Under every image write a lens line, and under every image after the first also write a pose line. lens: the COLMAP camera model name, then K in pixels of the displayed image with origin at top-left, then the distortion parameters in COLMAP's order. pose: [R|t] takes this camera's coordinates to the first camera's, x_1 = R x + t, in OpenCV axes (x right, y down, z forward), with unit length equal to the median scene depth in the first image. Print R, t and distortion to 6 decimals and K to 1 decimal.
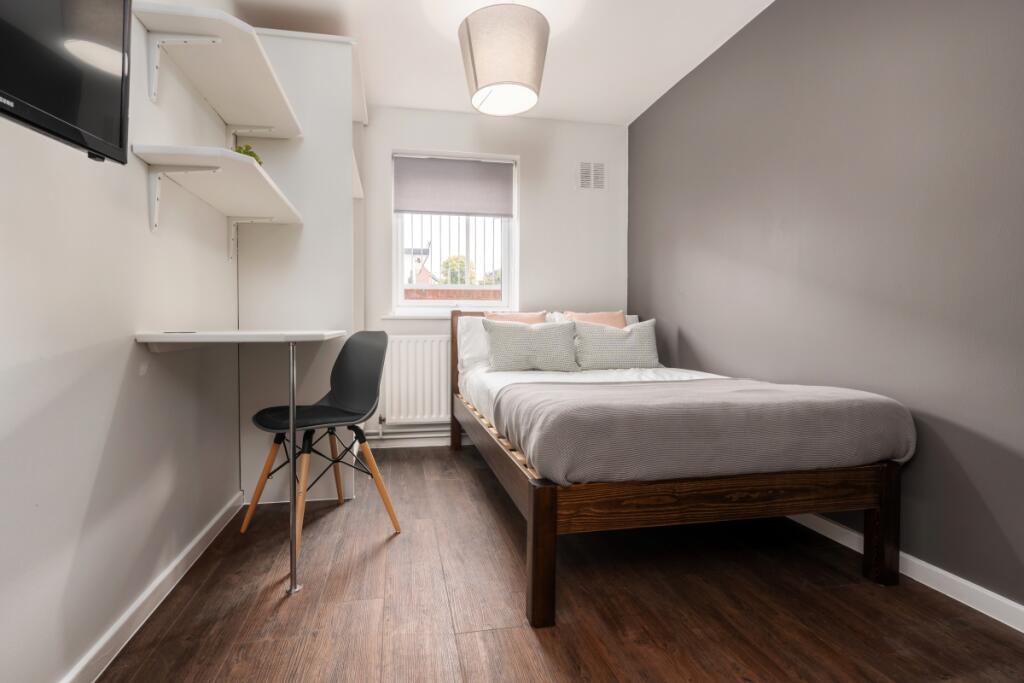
lens RADIAL K [[476.1, 0, 505.4], [0, 476.1, 337.1], [0, 0, 1]] dist [-0.008851, -0.000308]
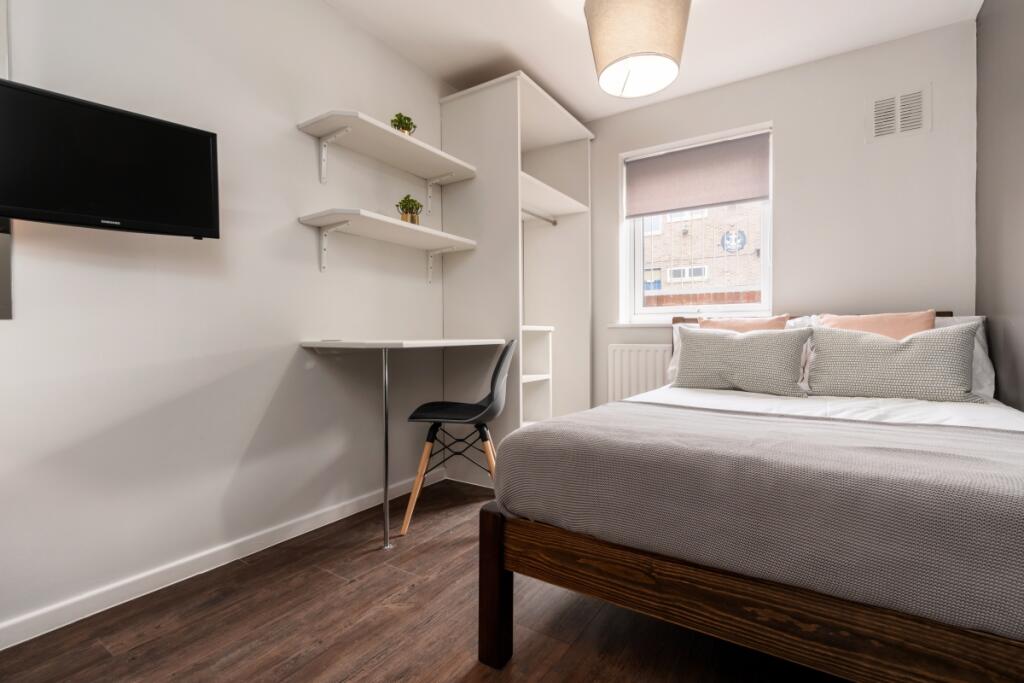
lens RADIAL K [[476.1, 0, 519.2], [0, 476.1, 340.2], [0, 0, 1]] dist [-0.008851, -0.000308]
pose [[0.719201, 0.004930, -0.694785, 0.609653], [-0.011919, 0.999915, -0.005243, -0.008689], [0.694700, 0.012051, 0.719199, 0.304769]]
